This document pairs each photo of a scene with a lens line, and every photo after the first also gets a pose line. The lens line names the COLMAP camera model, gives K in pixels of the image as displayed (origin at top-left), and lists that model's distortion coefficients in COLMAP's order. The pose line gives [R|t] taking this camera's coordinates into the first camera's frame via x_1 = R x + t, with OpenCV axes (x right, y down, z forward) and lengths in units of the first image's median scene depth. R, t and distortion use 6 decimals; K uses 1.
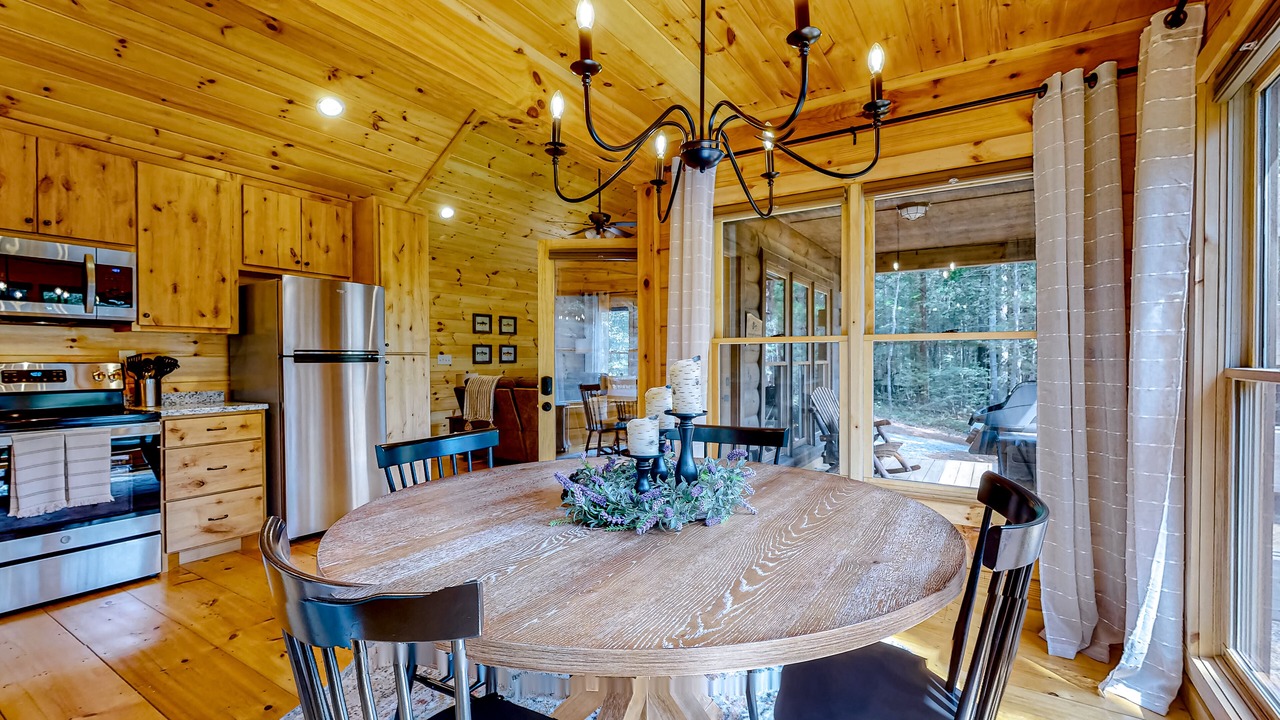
lens RADIAL K [[553.1, 0, 639.3], [0, 553.1, 358.3], [0, 0, 1]] dist [0.000095, 0.000013]
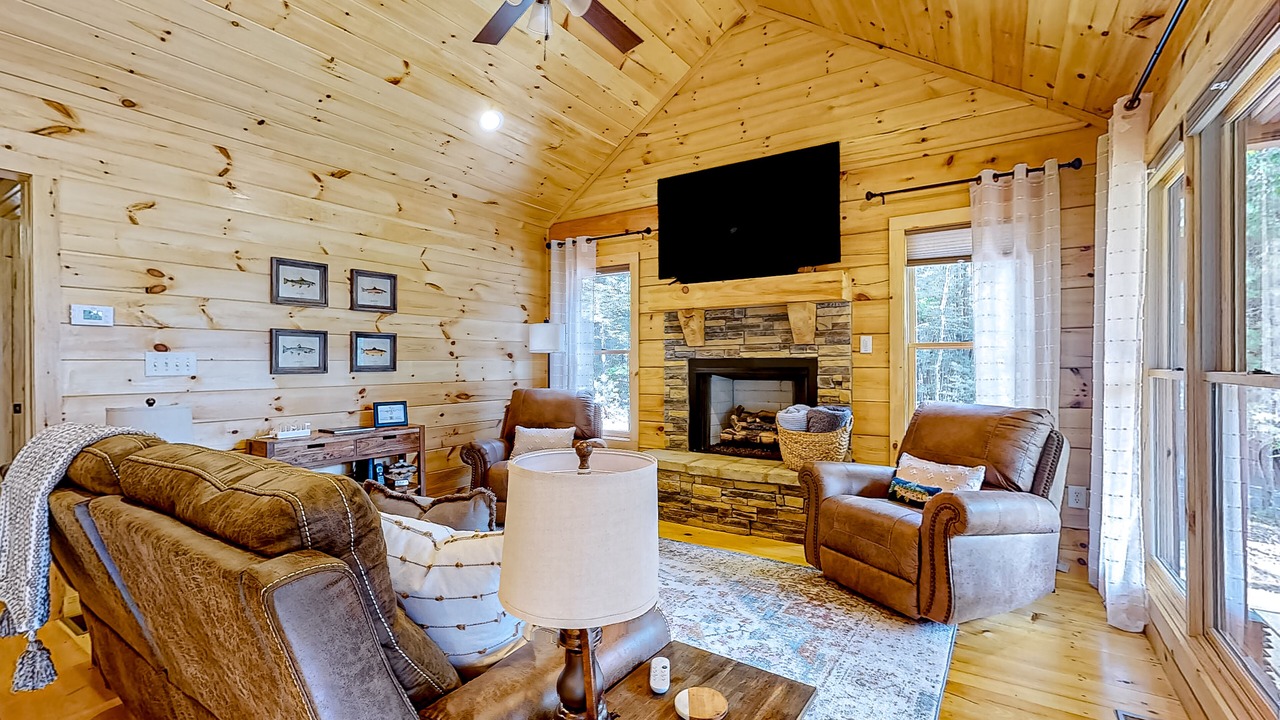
lens RADIAL K [[553.1, 0, 638.5], [0, 553.1, 360.5], [0, 0, 1]] dist [0.000095, 0.000013]
pose [[0.999974, 0.002589, -0.006720, -0.010448], [-0.002602, 0.999995, -0.001991, -0.000404], [0.006715, 0.002009, 0.999975, 0.567842]]
